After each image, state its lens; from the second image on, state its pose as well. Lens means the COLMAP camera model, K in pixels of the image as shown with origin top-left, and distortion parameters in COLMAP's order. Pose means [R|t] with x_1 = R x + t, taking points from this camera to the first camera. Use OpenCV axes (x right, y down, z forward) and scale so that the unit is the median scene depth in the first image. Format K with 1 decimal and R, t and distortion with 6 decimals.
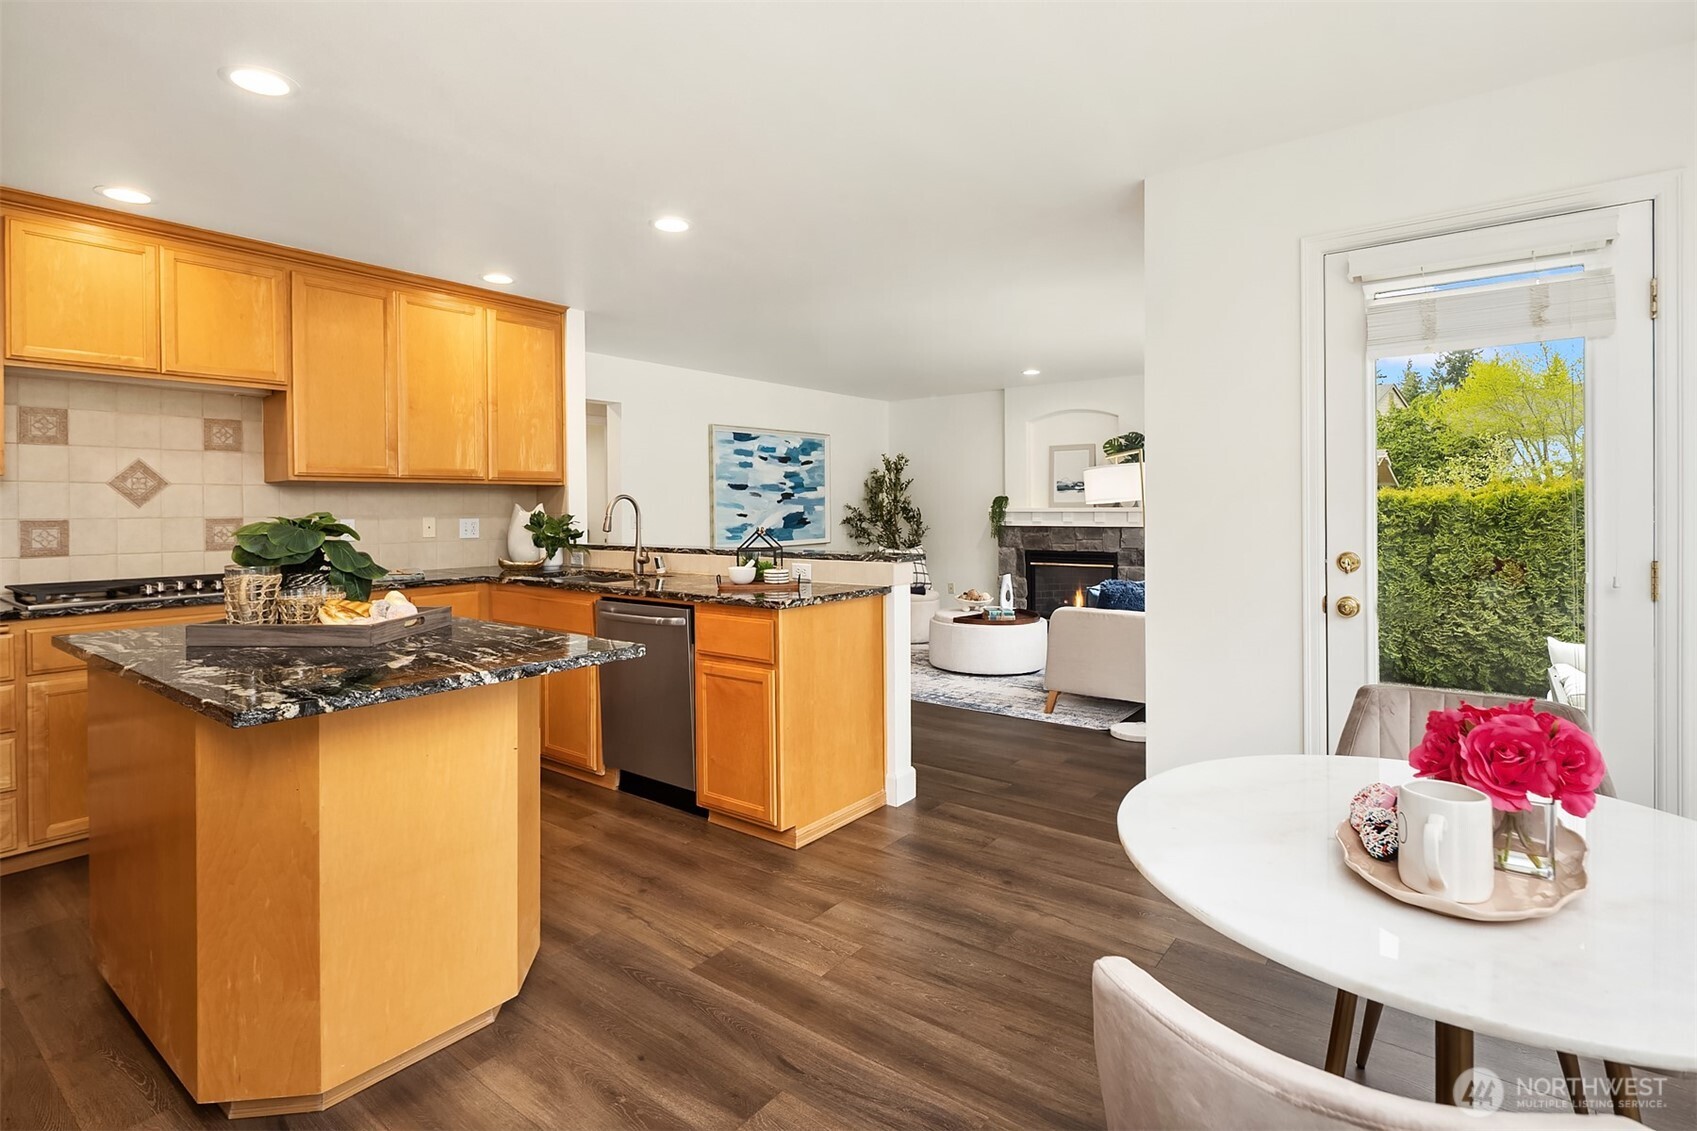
lens RADIAL K [[827.8, 0, 853.9], [0, 827.8, 511.5], [0, 0, 1]] dist [0.000634, -0.005322]
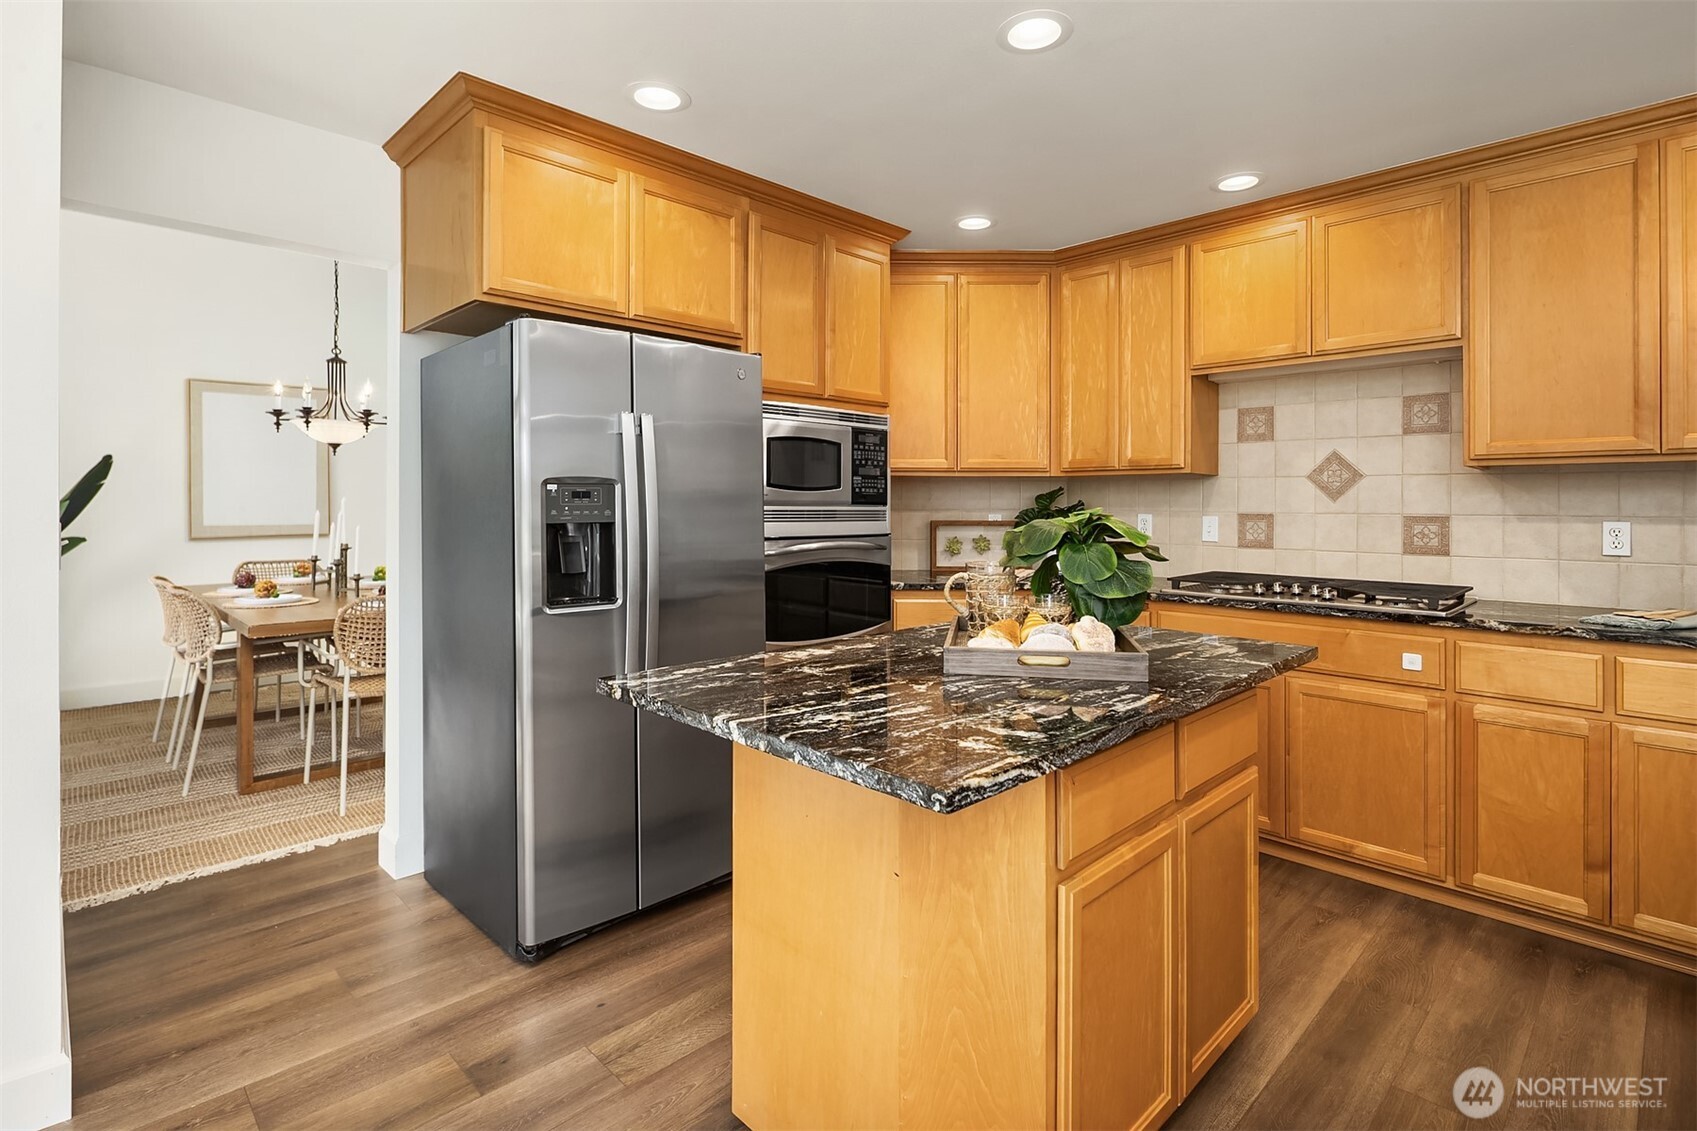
lens RADIAL K [[827.8, 0, 850.2], [0, 827.8, 500.4], [0, 0, 1]] dist [0.000634, -0.005322]
pose [[-0.138612, 0.001374, -0.990346, 0.132487], [-0.009745, 0.999949, 0.002751, -0.004025], [0.990299, 0.010032, -0.138592, 0.590613]]
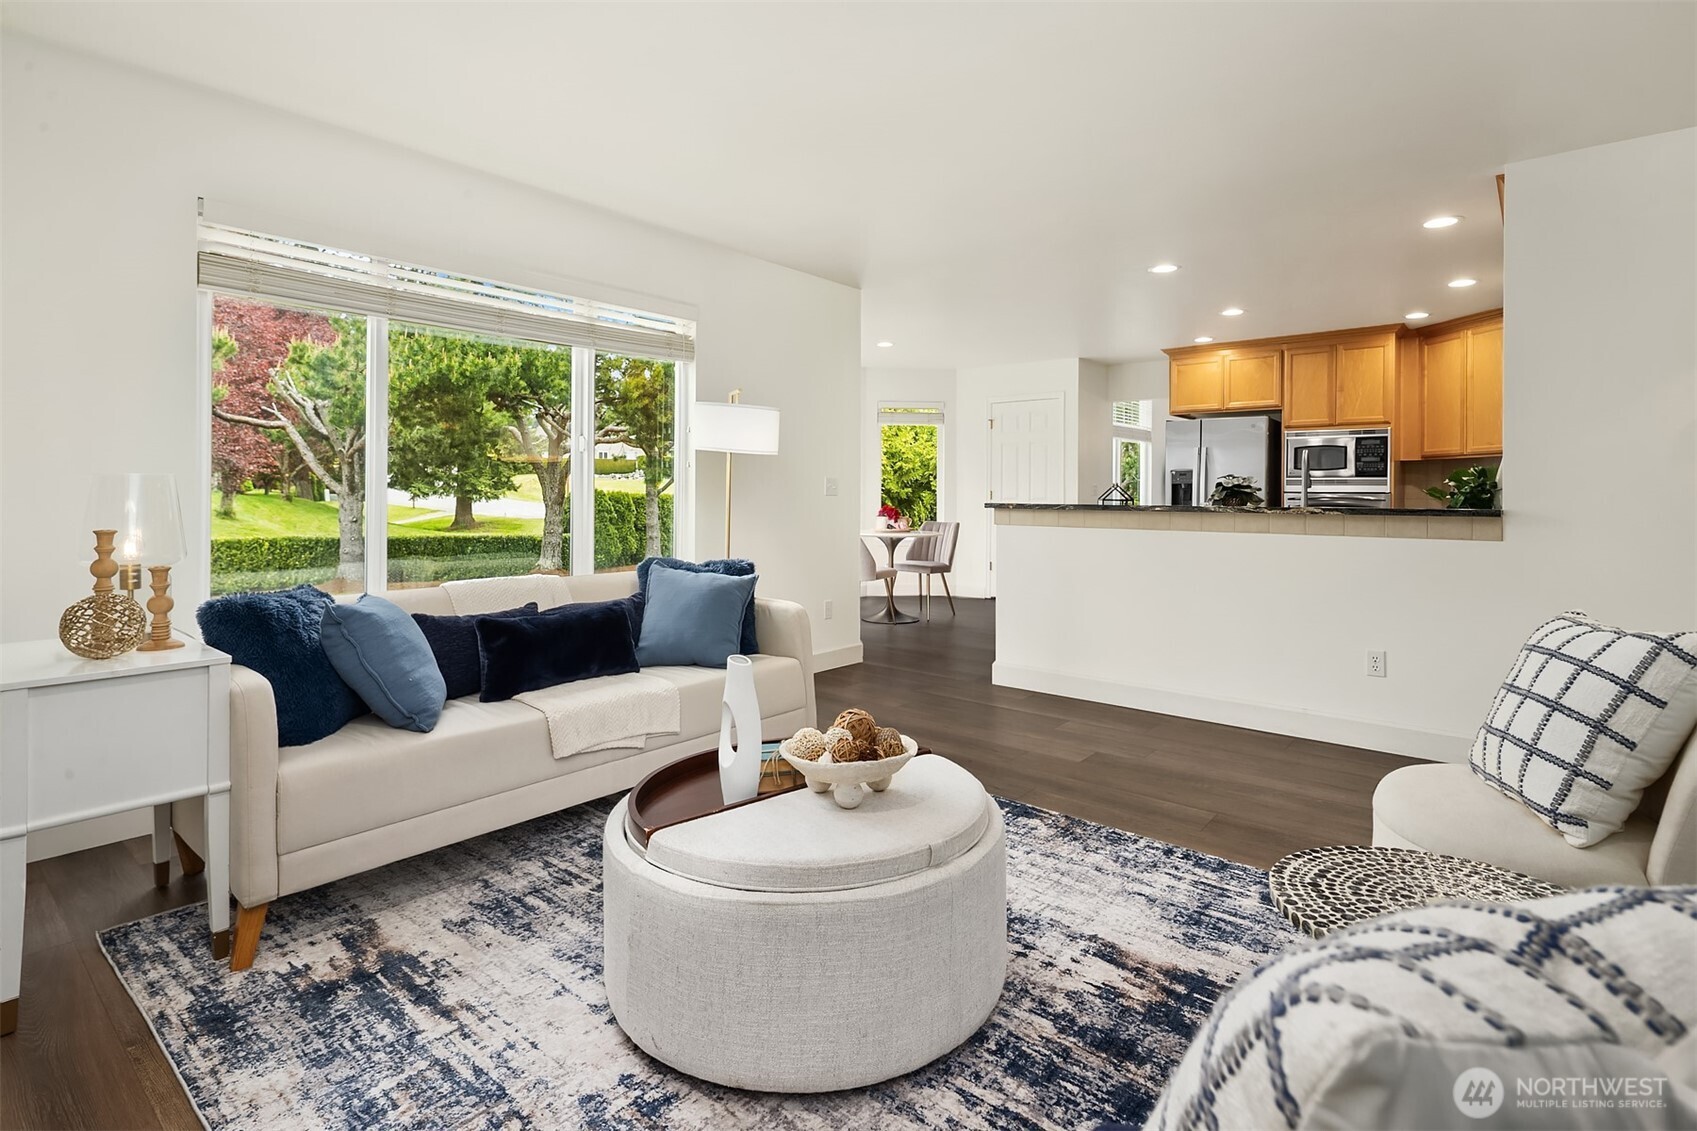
lens RADIAL K [[827.8, 0, 862.2], [0, 827.8, 477.9], [0, 0, 1]] dist [0.000634, -0.005322]
pose [[-0.999374, 0.000307, 0.035378, 0.241846], [-0.000149, 0.999917, -0.012879, 0.030529], [-0.035379, -0.012876, -0.999291, 2.389860]]
